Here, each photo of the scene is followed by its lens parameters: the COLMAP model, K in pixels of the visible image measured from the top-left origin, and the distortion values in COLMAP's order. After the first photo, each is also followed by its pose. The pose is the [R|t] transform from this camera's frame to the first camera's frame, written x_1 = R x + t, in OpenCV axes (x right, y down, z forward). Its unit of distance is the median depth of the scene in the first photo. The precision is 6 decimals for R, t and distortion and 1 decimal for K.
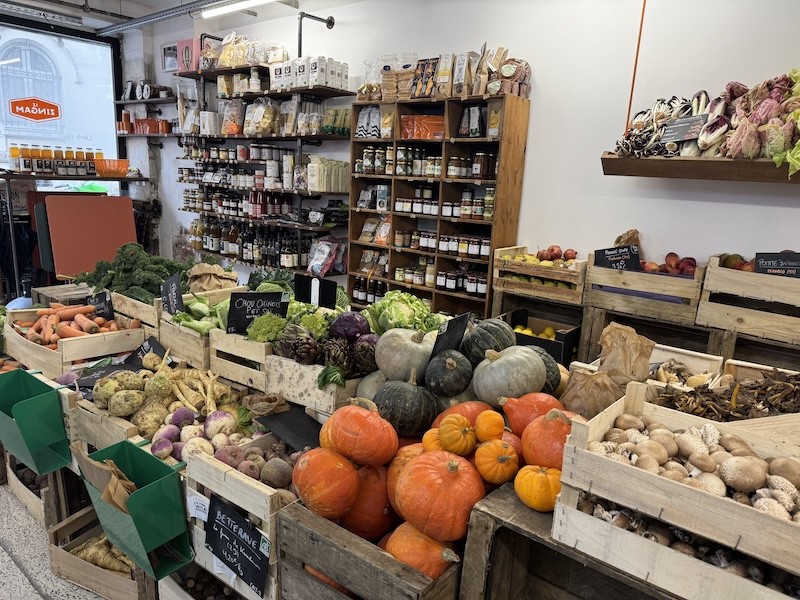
lens RADIAL K [[565.0, 0, 399.4], [0, 565.0, 301.4], [0, 0, 1]] dist [-0.002022, -0.001873]
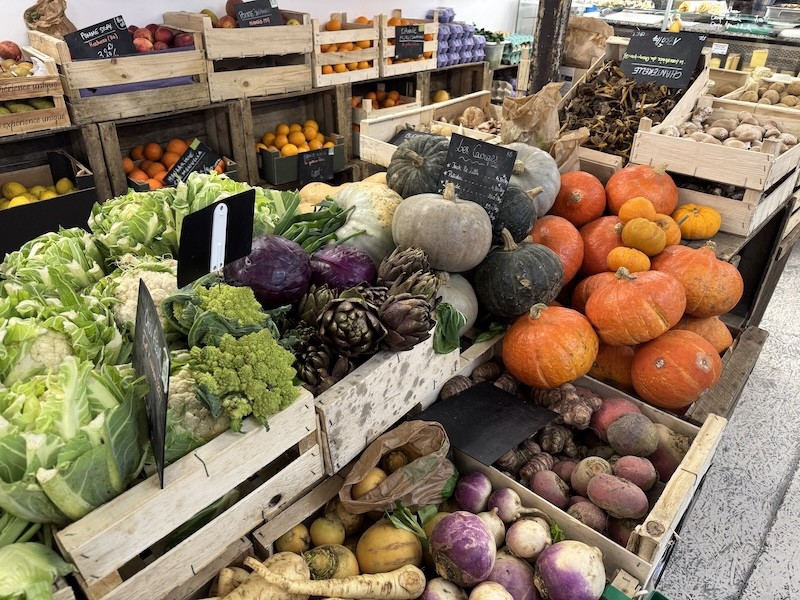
lens RADIAL K [[565.0, 0, 399.7], [0, 565.0, 299.8], [0, 0, 1]] dist [-0.002022, -0.001873]
pose [[0.071576, -0.549585, 0.832366, -0.366255], [0.201957, 0.825207, 0.527492, -0.111490], [-0.976775, 0.130346, 0.170058, 0.583936]]
